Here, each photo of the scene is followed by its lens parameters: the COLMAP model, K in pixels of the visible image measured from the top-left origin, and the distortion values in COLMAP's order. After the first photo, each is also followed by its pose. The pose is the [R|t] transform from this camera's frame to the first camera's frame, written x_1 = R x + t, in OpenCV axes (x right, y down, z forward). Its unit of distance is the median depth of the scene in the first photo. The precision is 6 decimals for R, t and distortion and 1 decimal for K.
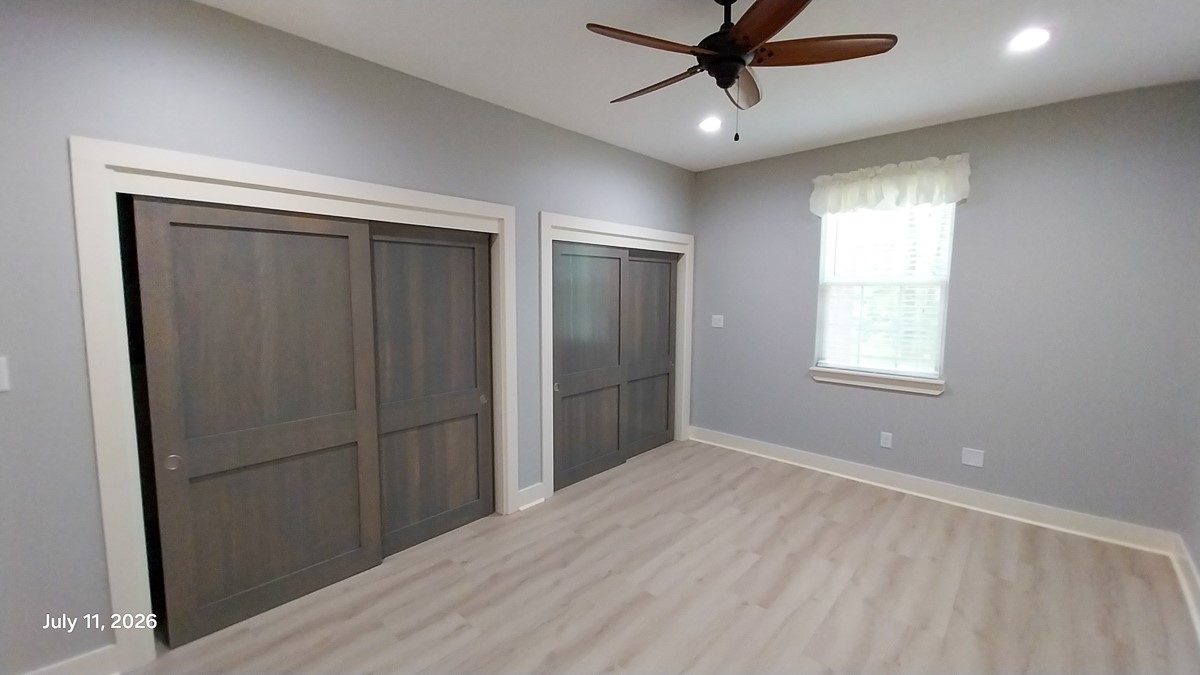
lens RADIAL K [[479.7, 0, 588.9], [0, 479.7, 333.4], [0, 0, 1]] dist [0.023197, -0.017940]
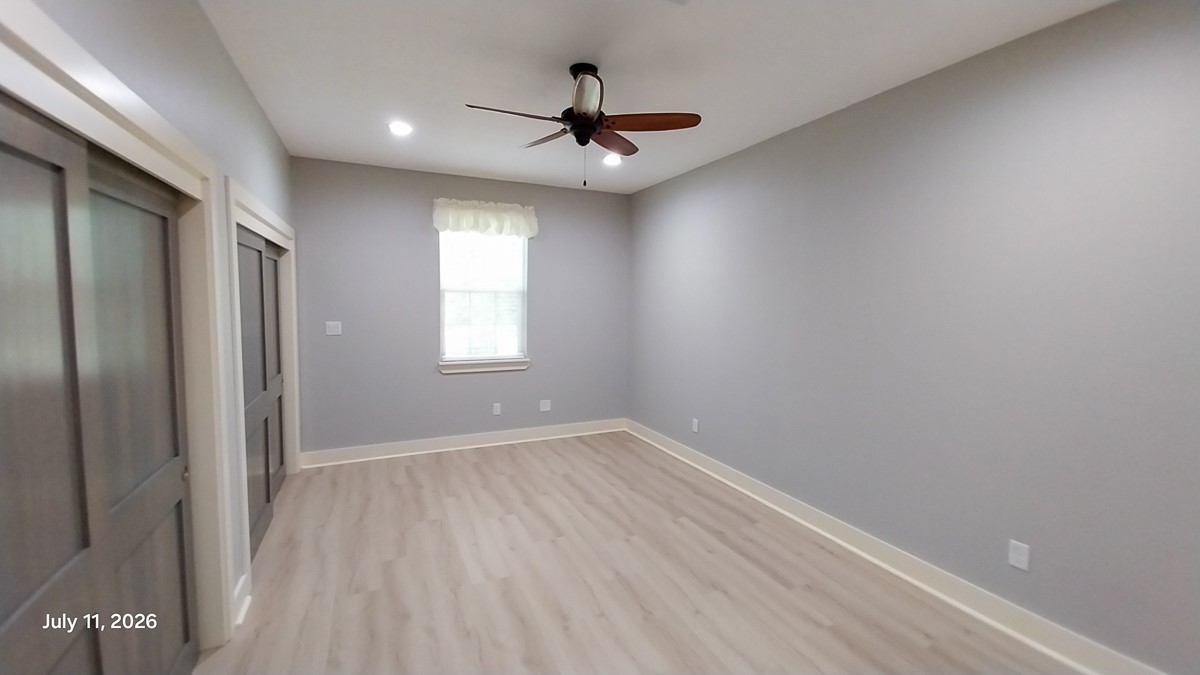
lens RADIAL K [[479.7, 0, 588.9], [0, 479.7, 333.4], [0, 0, 1]] dist [0.023197, -0.017940]
pose [[0.369074, -0.063918, 0.927200, -0.551617], [0.073769, 0.996499, 0.039332, -0.021539], [-0.926468, 0.053883, 0.372497, 0.287534]]
